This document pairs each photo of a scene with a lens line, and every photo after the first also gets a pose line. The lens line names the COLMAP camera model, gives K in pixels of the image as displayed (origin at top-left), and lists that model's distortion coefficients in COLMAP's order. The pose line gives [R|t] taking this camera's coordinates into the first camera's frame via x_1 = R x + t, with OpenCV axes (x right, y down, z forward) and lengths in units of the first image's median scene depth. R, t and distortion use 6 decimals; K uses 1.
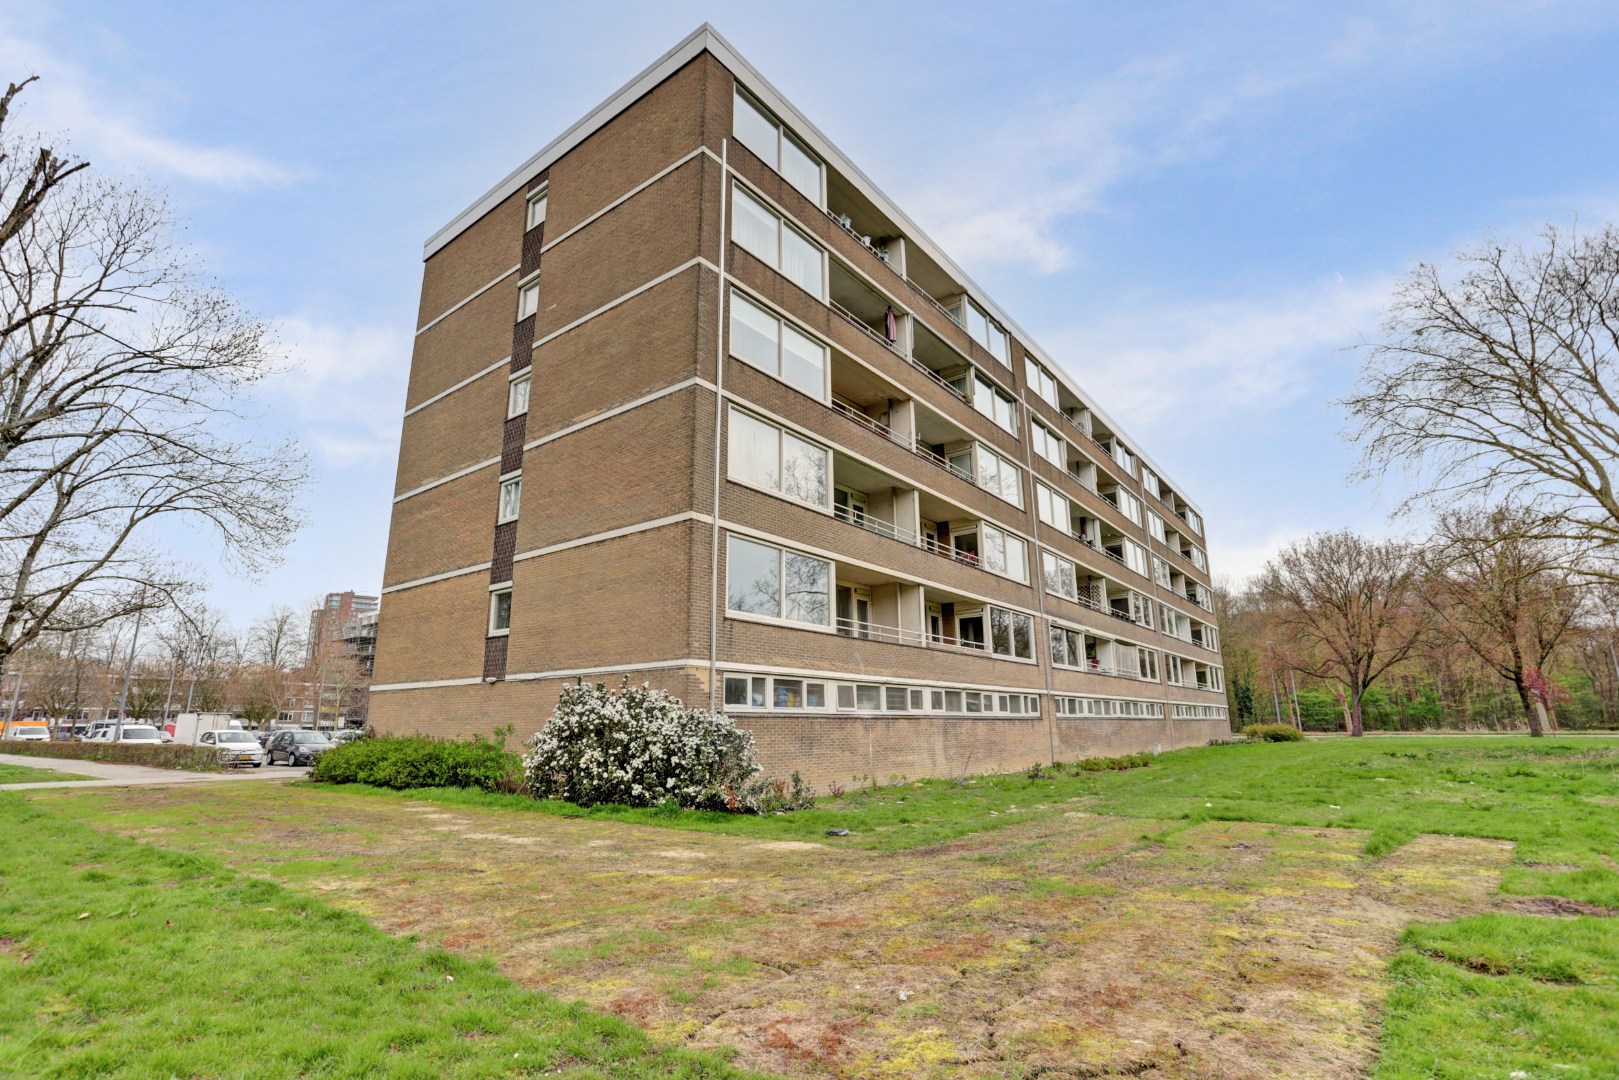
lens RADIAL K [[784.6, 0, 811.7], [0, 784.6, 581.8], [0, 0, 1]] dist [-0.111306, 0.000076]
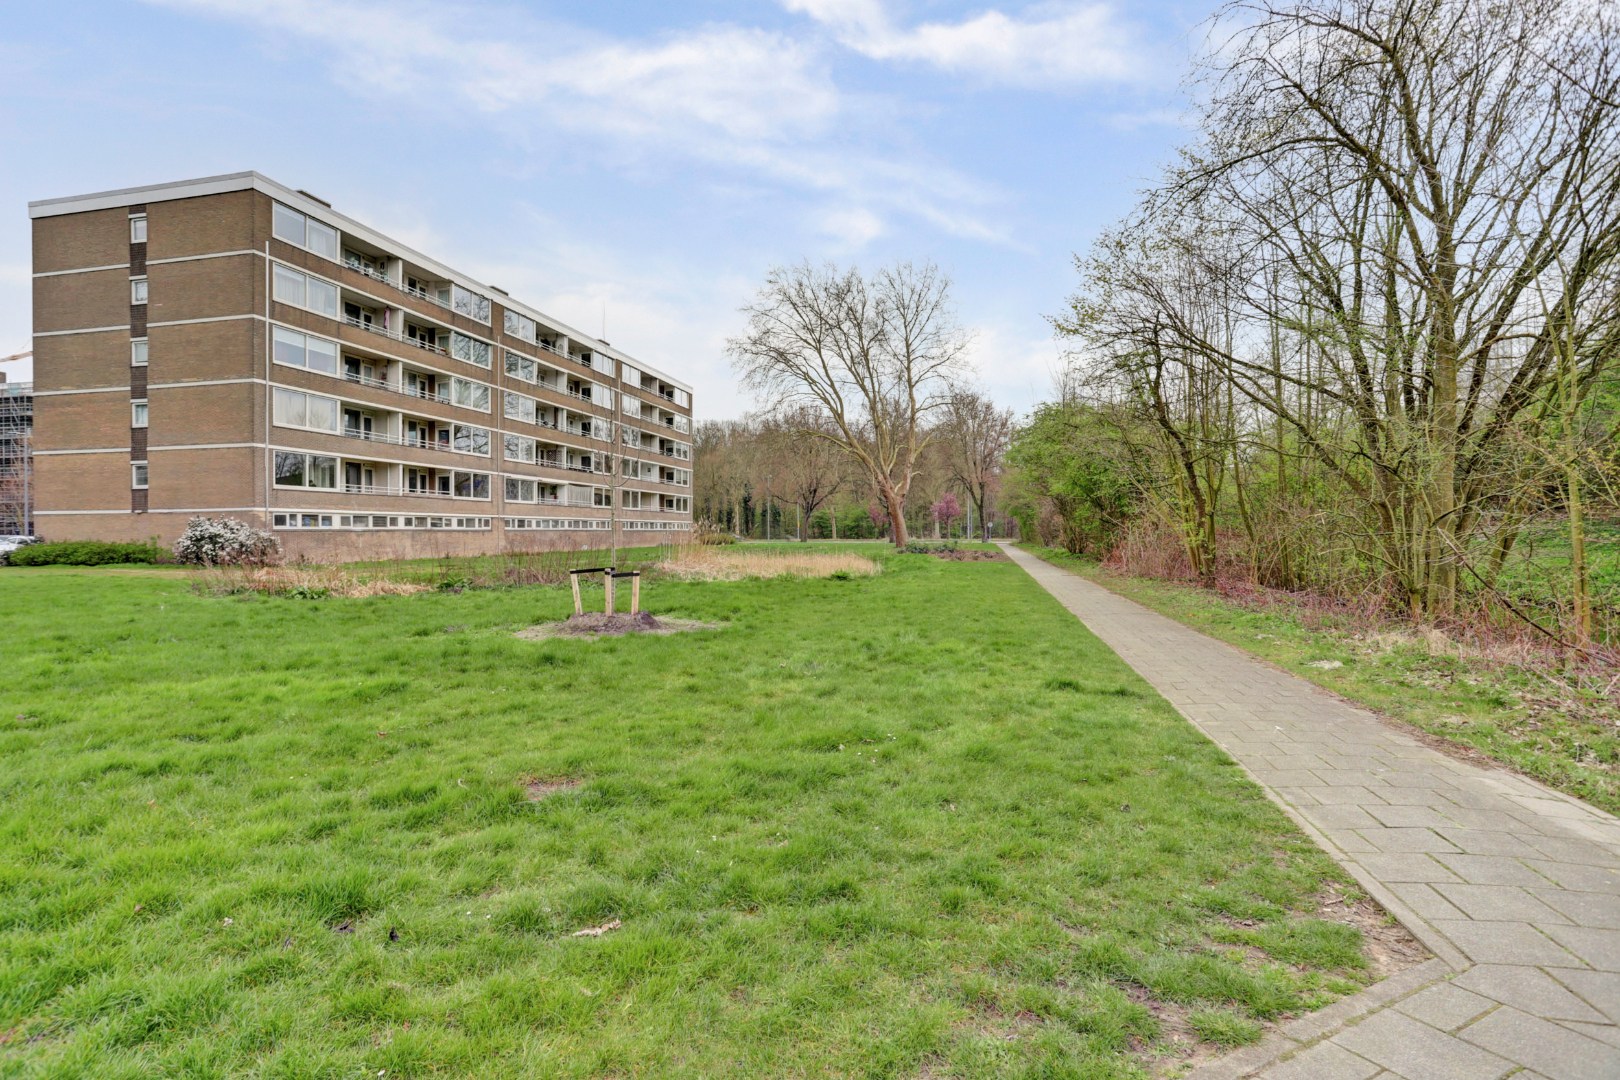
lens RADIAL K [[770.1, 0, 797.3], [0, 770.1, 542.8], [0, 0, 1]] dist [-0.009715, 0.001334]
pose [[0.913714, 0.005754, 0.406317, 0.318989], [-0.087947, 0.979001, 0.183910, -0.291089], [-0.396726, -0.203775, 0.895033, -1.386187]]
